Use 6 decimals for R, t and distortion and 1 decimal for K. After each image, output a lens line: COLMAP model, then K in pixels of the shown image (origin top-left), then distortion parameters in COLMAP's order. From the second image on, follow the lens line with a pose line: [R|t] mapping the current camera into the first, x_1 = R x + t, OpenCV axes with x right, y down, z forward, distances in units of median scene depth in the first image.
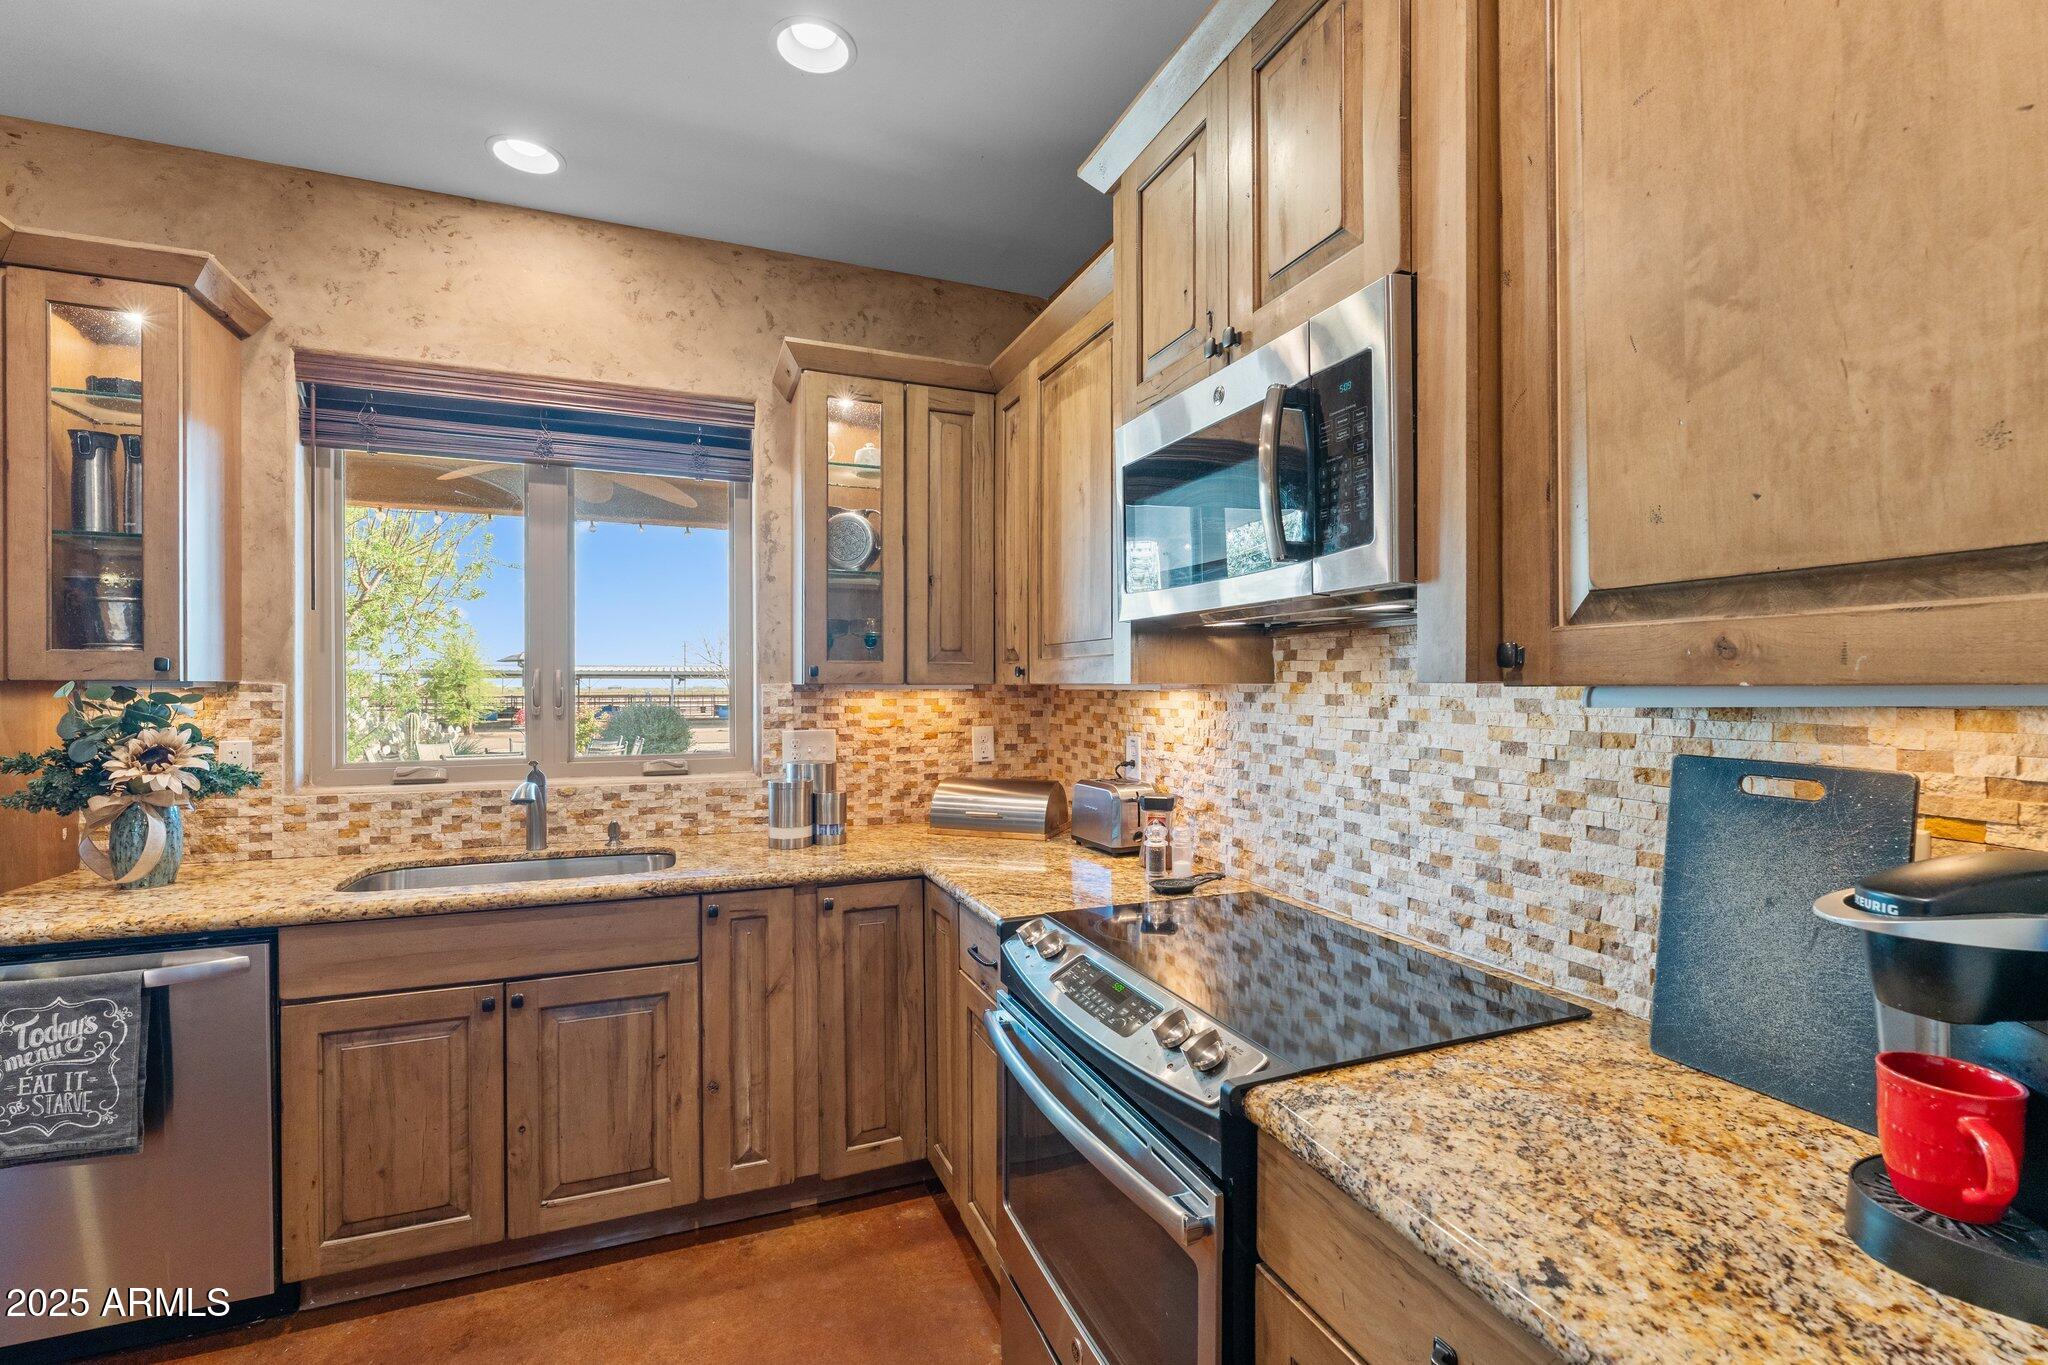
lens RADIAL K [[886.5, 0, 1018.8], [0, 886.5, 687.4], [0, 0, 1]] dist [-0.004719, 0.002537]
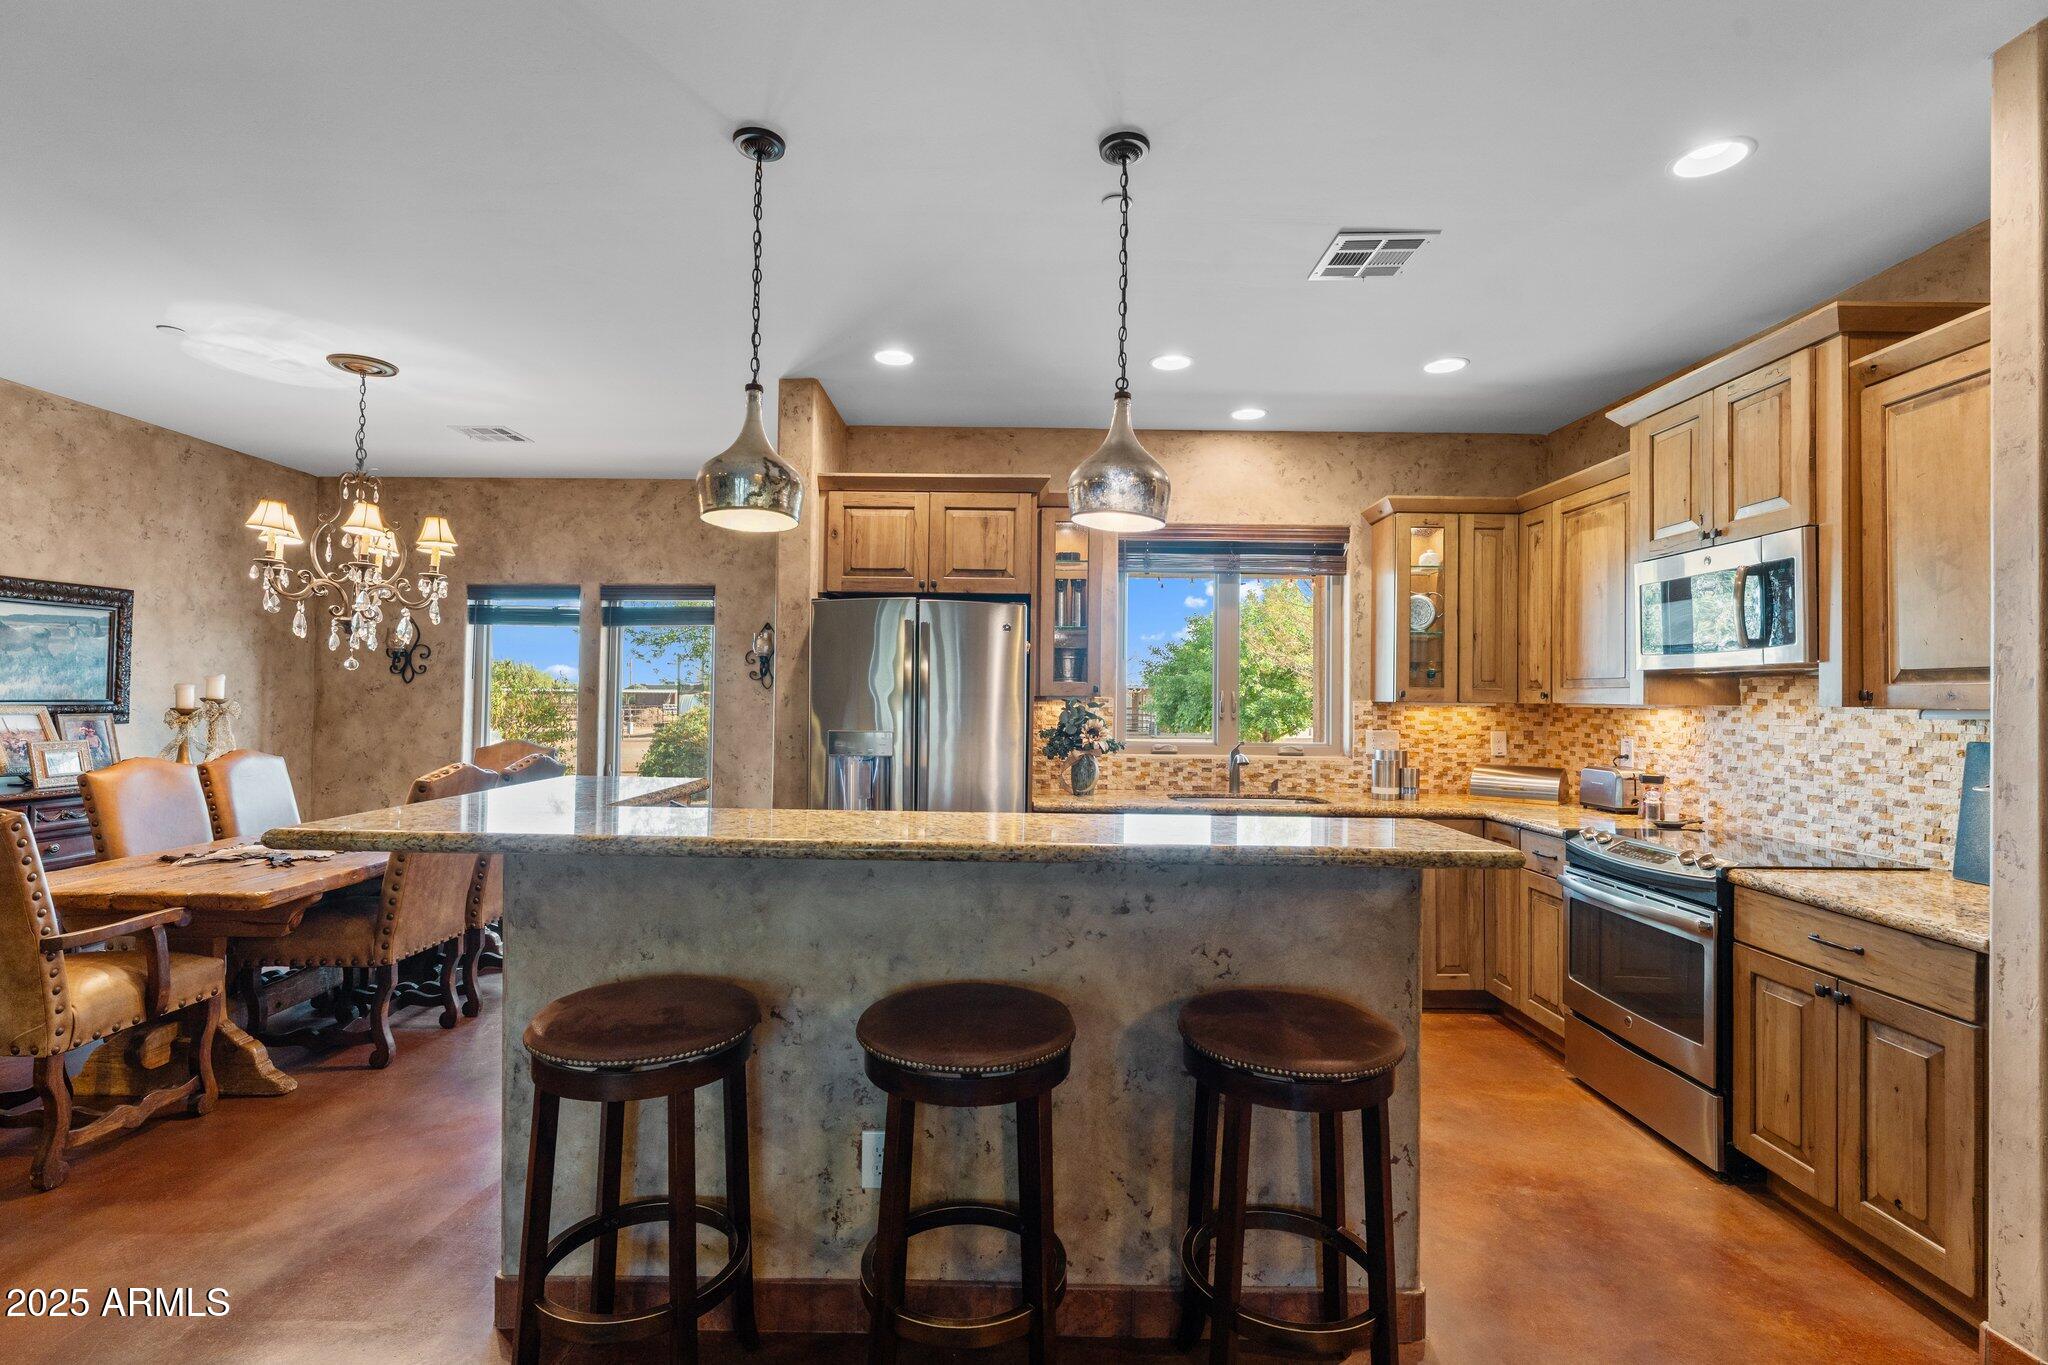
lens RADIAL K [[918.1, 0, 1022.7], [0, 918.1, 684.8], [0, 0, 1]] dist [-0.005030, 0.000508]
pose [[0.928527, 0.005832, -0.371218, -0.331658], [-0.012650, 0.999793, -0.015936, 0.001090], [0.371048, 0.019493, 0.928409, -1.117363]]
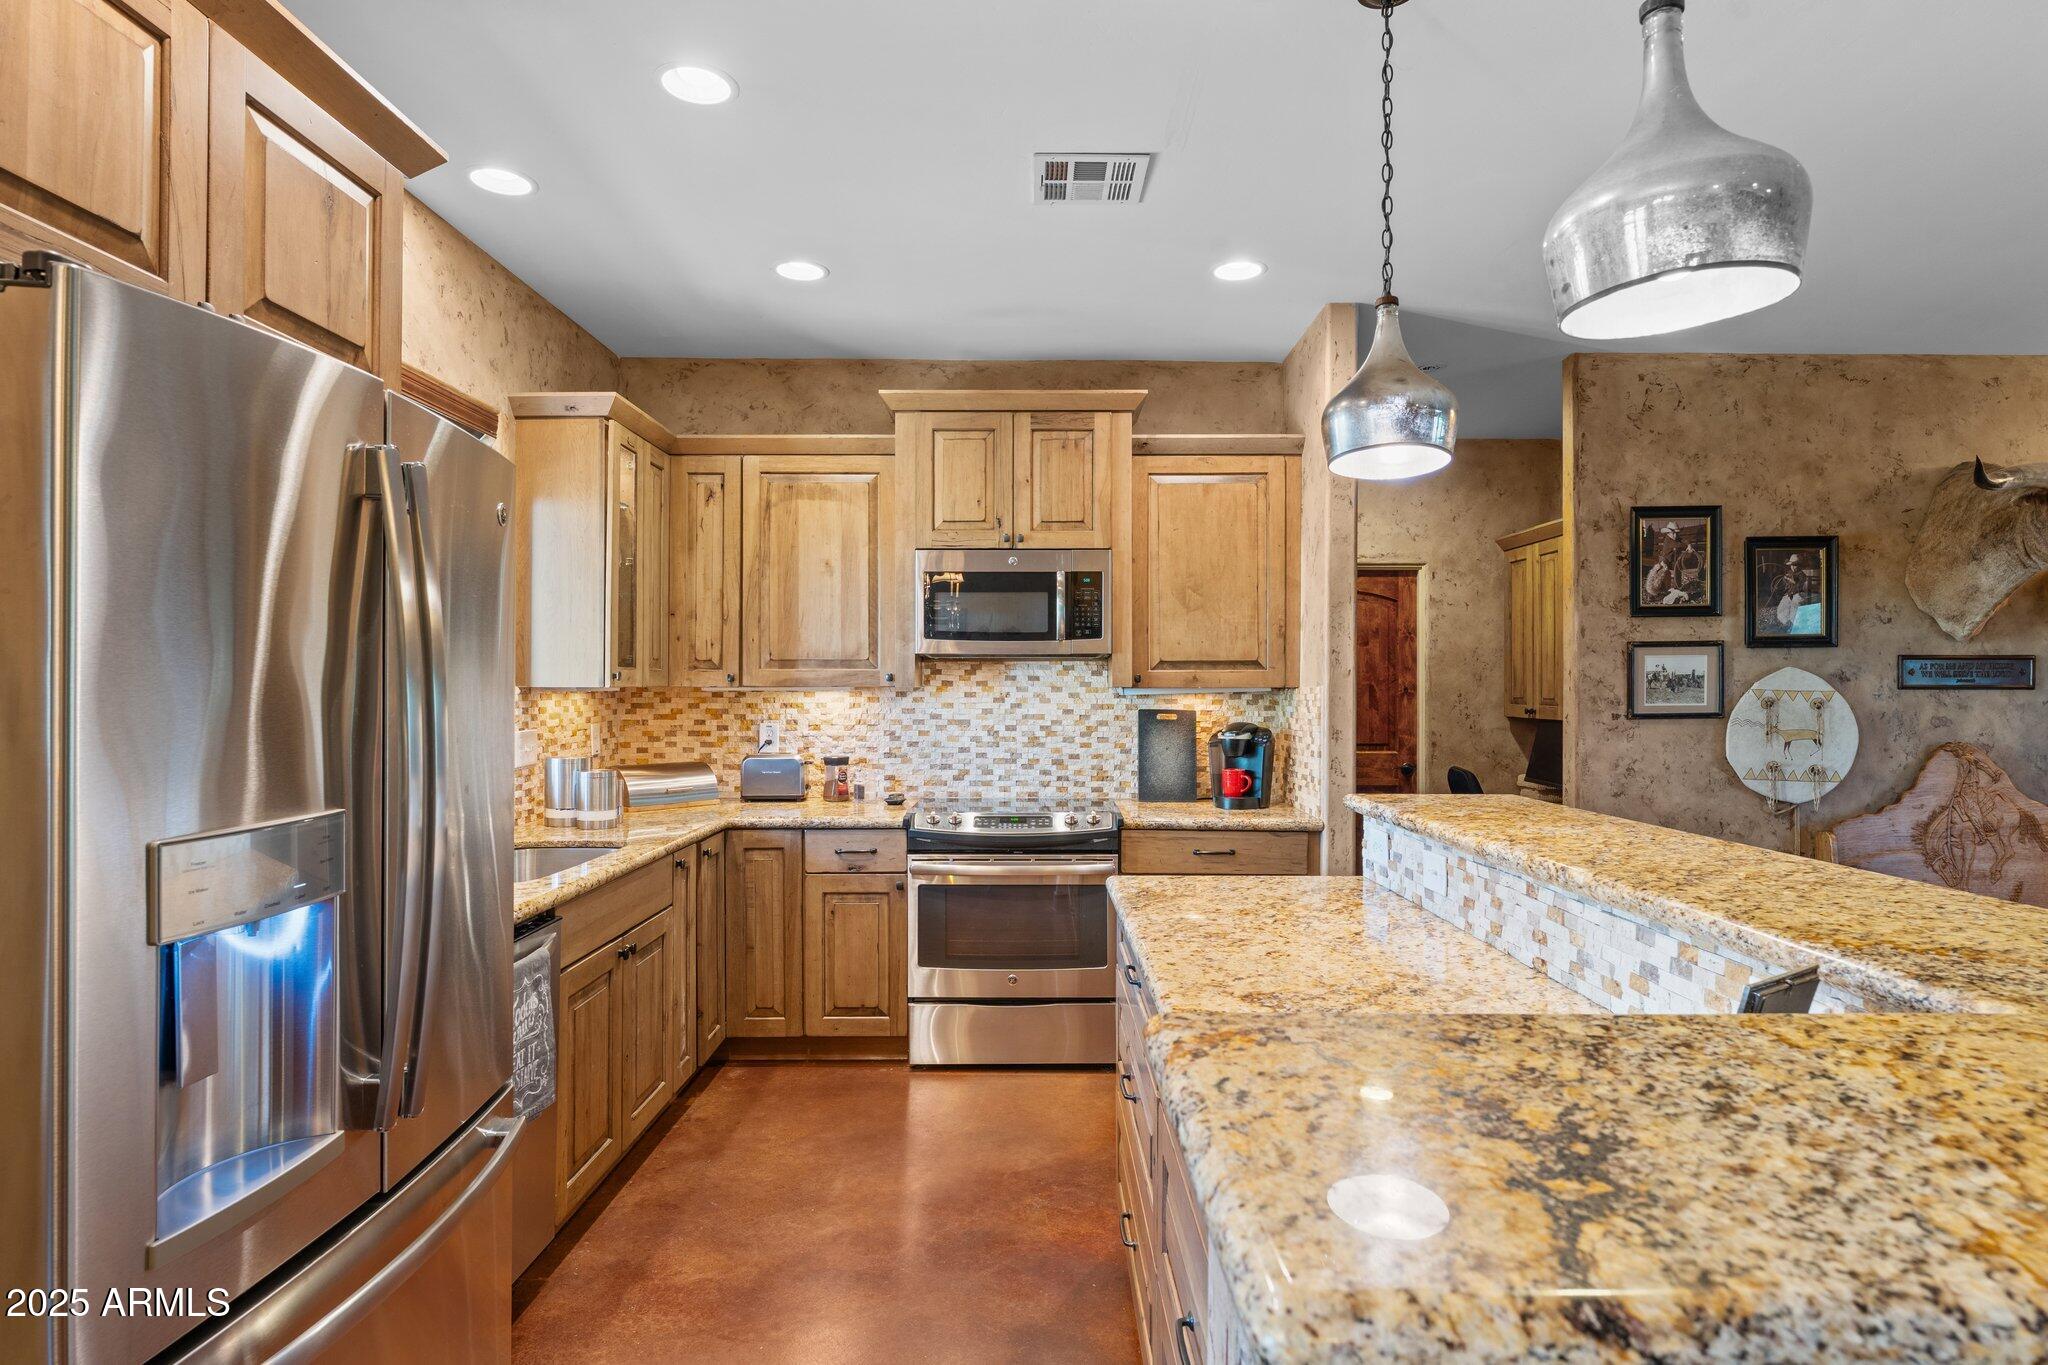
lens RADIAL K [[1092.2, 0, 1026.3], [0, 1092.2, 685.9], [0, 0, 1]] dist [-0.005741, -0.000019]
pose [[0.373780, -0.000543, 0.927517, -1.799251], [0.002085, 0.999998, -0.000254, -0.005061], [-0.927515, 0.002029, 0.373780, -0.061524]]
